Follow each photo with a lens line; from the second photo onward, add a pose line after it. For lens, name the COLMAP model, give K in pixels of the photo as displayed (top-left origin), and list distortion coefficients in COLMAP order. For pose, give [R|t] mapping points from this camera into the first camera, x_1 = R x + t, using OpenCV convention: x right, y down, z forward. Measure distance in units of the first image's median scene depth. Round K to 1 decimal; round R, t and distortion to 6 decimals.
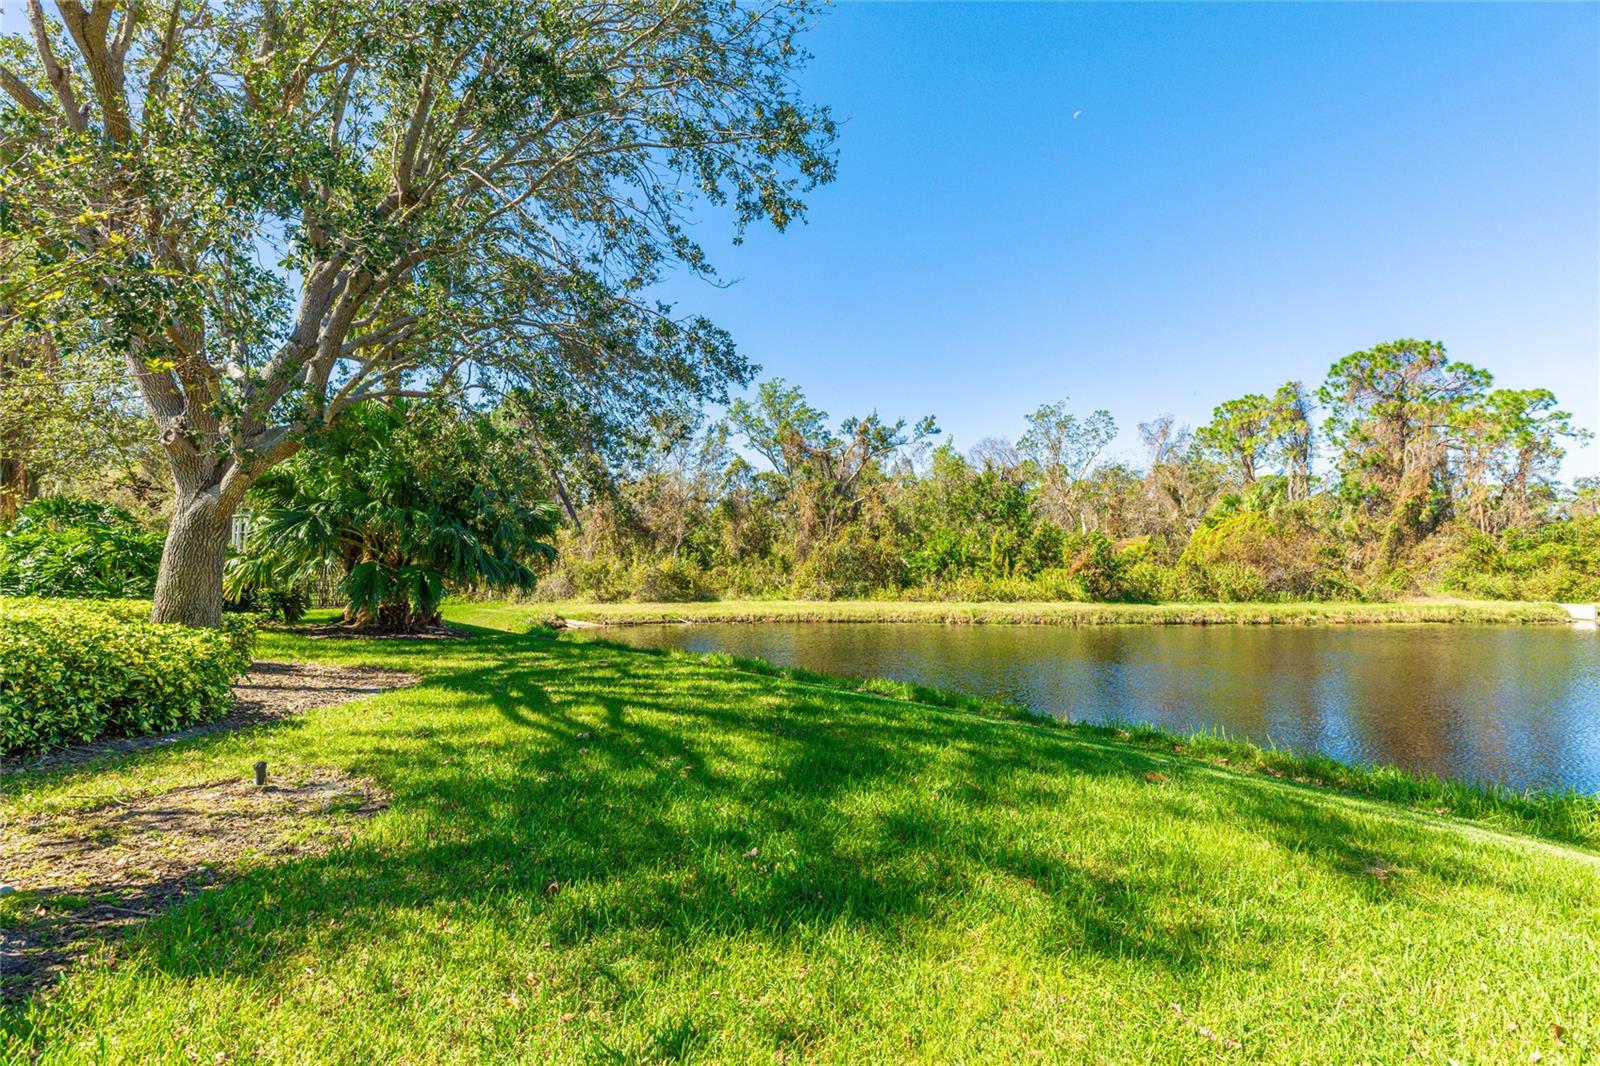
lens RADIAL K [[725.0, 0, 814.0], [0, 725.0, 523.0], [0, 0, 1]] dist [0.002001, 0.000738]
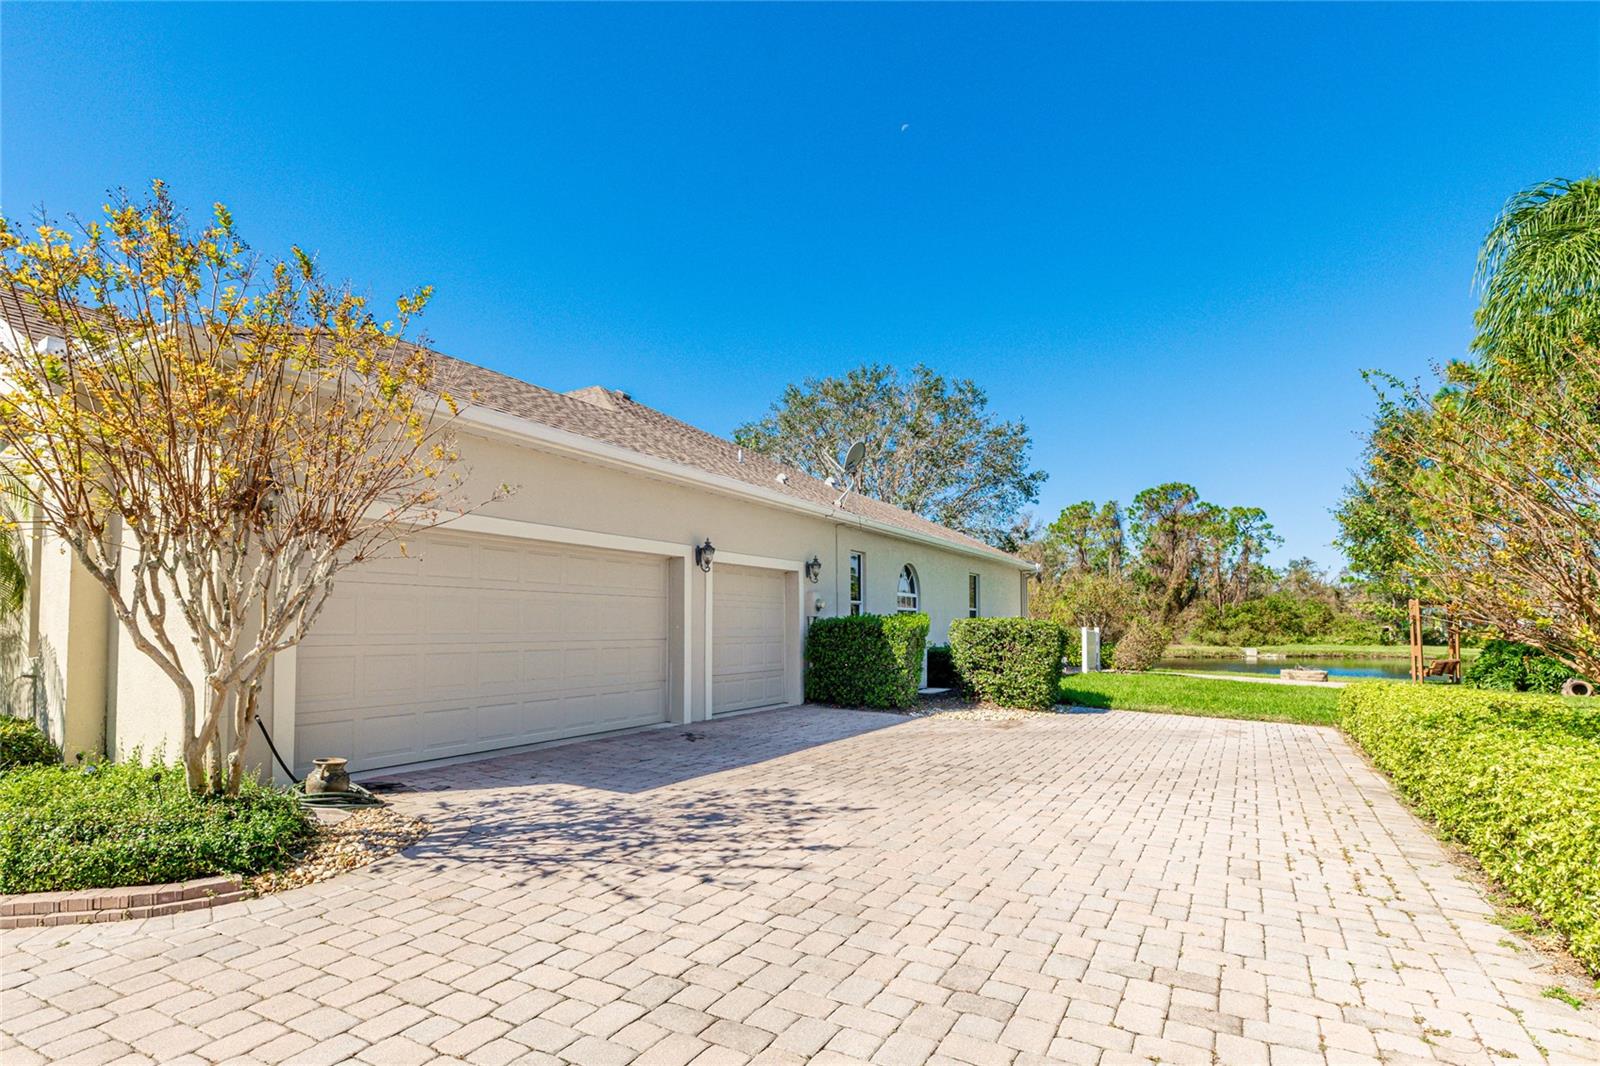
lens RADIAL K [[795.1, 0, 809.0], [0, 795.1, 598.0], [0, 0, 1]] dist [-0.013322, -0.001765]
pose [[0.974627, 0.005586, 0.223765, -0.361275], [-0.011938, 0.999563, 0.027042, -0.041047], [-0.223516, -0.029028, 0.974268, -0.524332]]
